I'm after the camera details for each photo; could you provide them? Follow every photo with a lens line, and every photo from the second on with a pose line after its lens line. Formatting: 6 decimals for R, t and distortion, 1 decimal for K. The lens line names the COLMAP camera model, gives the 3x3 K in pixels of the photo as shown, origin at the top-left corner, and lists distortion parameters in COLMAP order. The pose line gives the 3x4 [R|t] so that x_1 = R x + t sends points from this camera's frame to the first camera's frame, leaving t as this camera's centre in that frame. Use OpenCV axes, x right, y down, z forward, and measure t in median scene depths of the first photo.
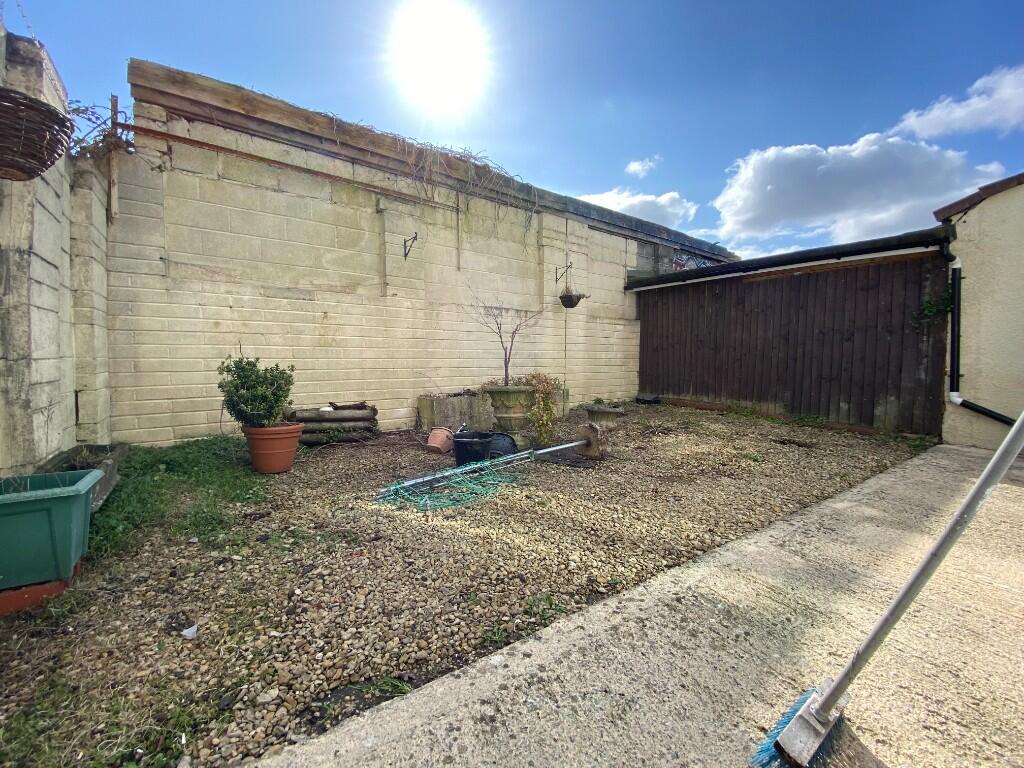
lens RADIAL K [[414.5, 0, 510.2], [0, 414.5, 381.4], [0, 0, 1]] dist [0.017473, -0.019697]
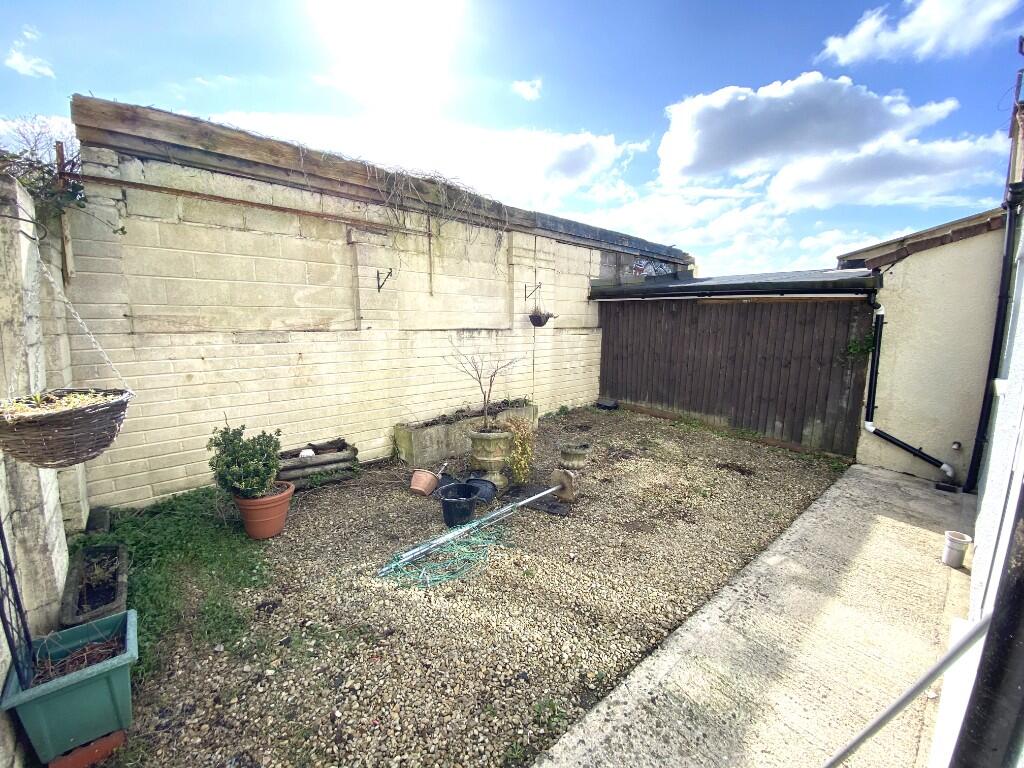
lens RADIAL K [[414.5, 0, 510.2], [0, 414.5, 381.4], [0, 0, 1]] dist [0.017473, -0.019697]
pose [[0.994171, -0.009316, 0.107415, -0.060284], [-0.000802, 0.995594, 0.093767, -0.214893], [-0.107815, -0.093307, 0.989783, -0.046199]]
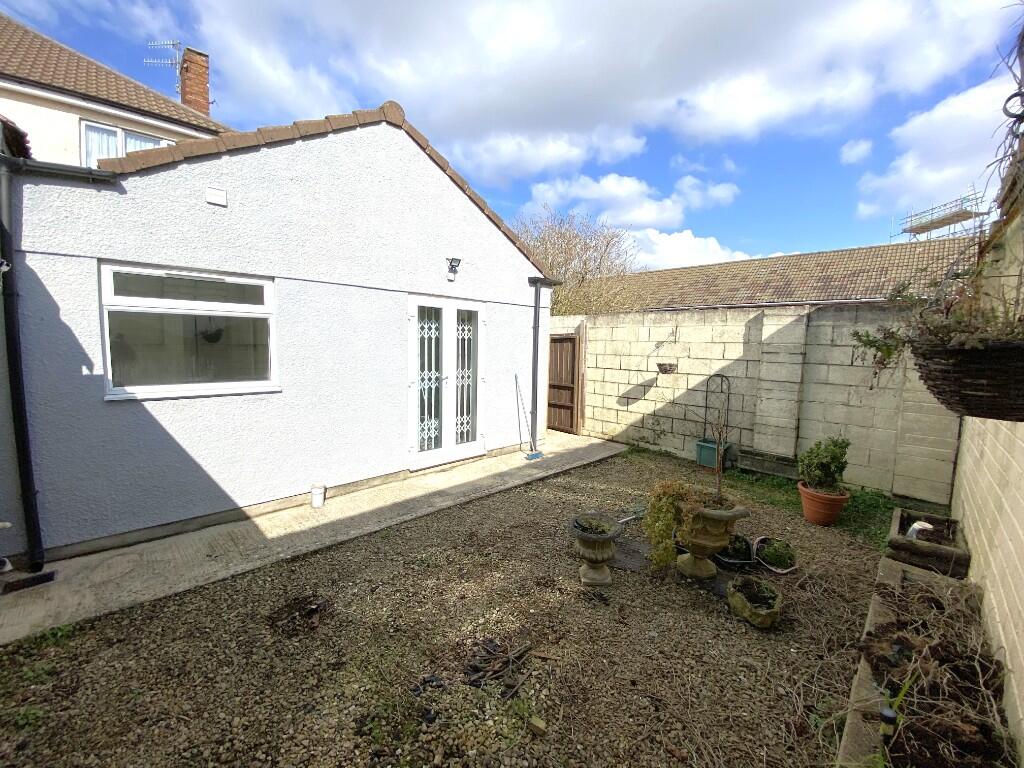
lens RADIAL K [[414.5, 0, 510.2], [0, 414.5, 381.4], [0, 0, 1]] dist [0.017473, -0.019697]
pose [[-0.988424, -0.008466, -0.151480, 0.507991], [-0.031291, 0.988351, 0.148942, -0.315513], [0.148454, 0.151957, -0.977175, 1.726548]]
